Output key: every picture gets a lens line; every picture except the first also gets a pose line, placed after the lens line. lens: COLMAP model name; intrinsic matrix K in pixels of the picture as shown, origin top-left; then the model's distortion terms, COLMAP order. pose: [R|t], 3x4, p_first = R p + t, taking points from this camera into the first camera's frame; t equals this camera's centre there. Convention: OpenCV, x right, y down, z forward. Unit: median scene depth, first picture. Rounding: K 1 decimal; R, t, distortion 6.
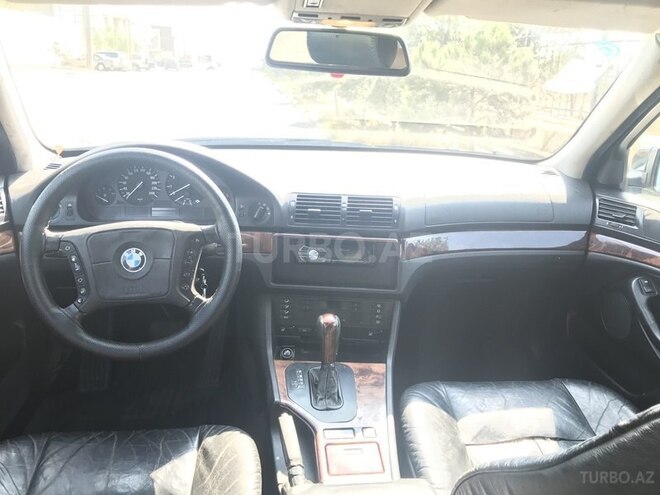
lens RADIAL K [[540.1, 0, 331.6], [0, 540.1, 246.7], [0, 0, 1]] dist [0.014950, -0.008926]
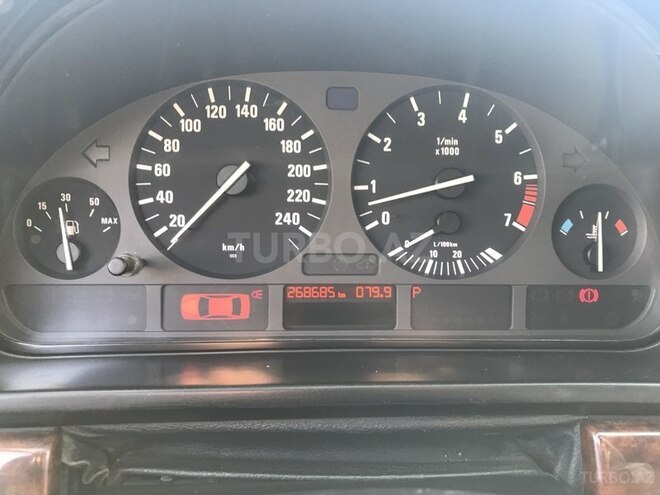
lens RADIAL K [[540.1, 0, 328.6], [0, 540.1, 248.5], [0, 0, 1]] dist [0.014950, -0.008926]
pose [[0.999941, 0.006063, -0.008958, -0.314701], [-0.006009, 0.999963, 0.006121, -0.088639], [0.008995, -0.006067, 0.999941, 0.787595]]
